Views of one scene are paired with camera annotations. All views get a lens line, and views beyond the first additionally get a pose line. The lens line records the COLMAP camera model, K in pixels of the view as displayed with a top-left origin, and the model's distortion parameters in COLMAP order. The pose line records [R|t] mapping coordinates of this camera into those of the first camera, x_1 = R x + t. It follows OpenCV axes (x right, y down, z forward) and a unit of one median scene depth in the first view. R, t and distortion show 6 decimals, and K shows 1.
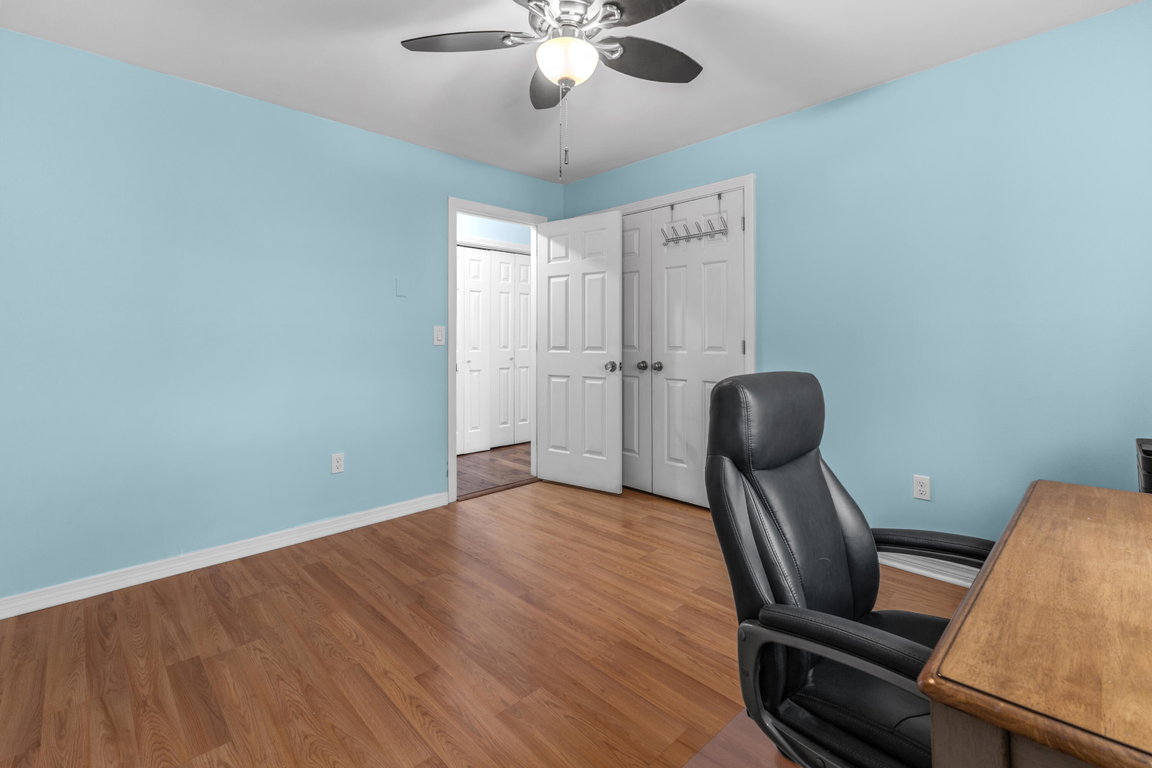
lens RADIAL K [[509.8, 0, 576.1], [0, 509.8, 327.7], [0, 0, 1]] dist [0.001323, 0.000062]
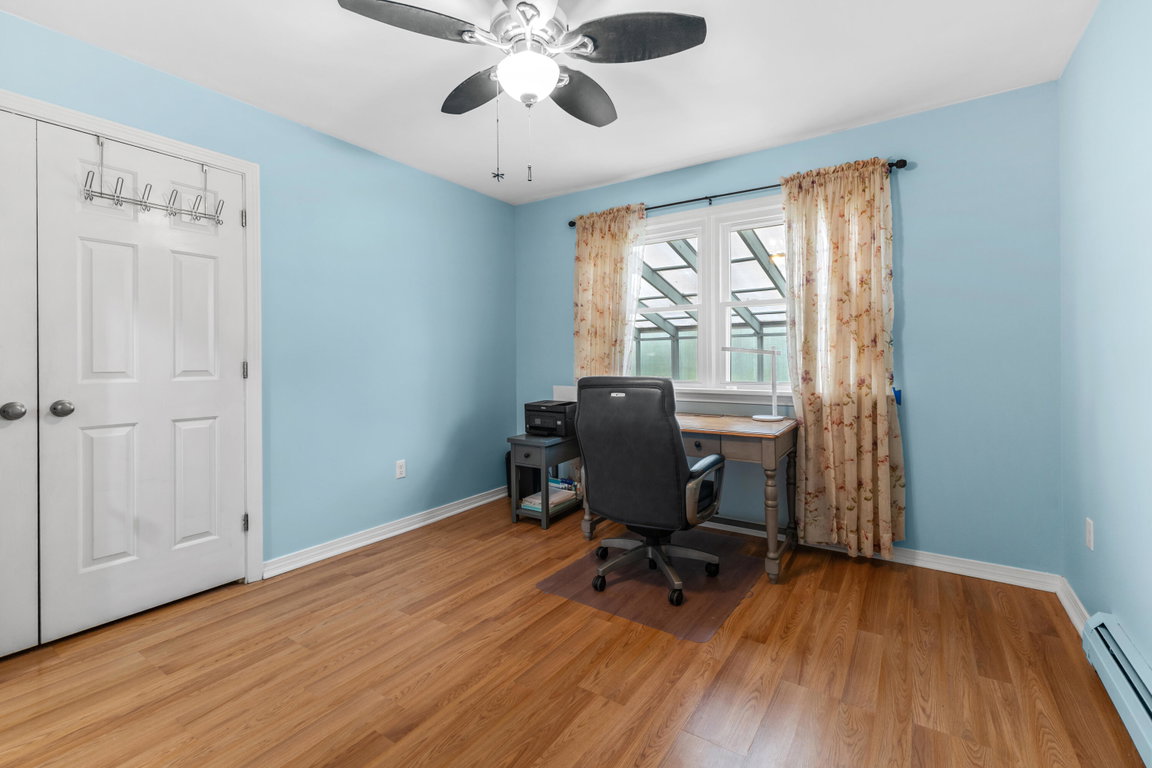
lens RADIAL K [[504.9, 0, 579.5], [0, 504.9, 356.3], [0, 0, 1]] dist [0.005535, 0.000118]
pose [[-0.210432, 0.009478, 0.977562, -0.734856], [-0.018015, 0.999746, -0.013571, 0.022542], [-0.977442, -0.020467, -0.210208, 0.819489]]
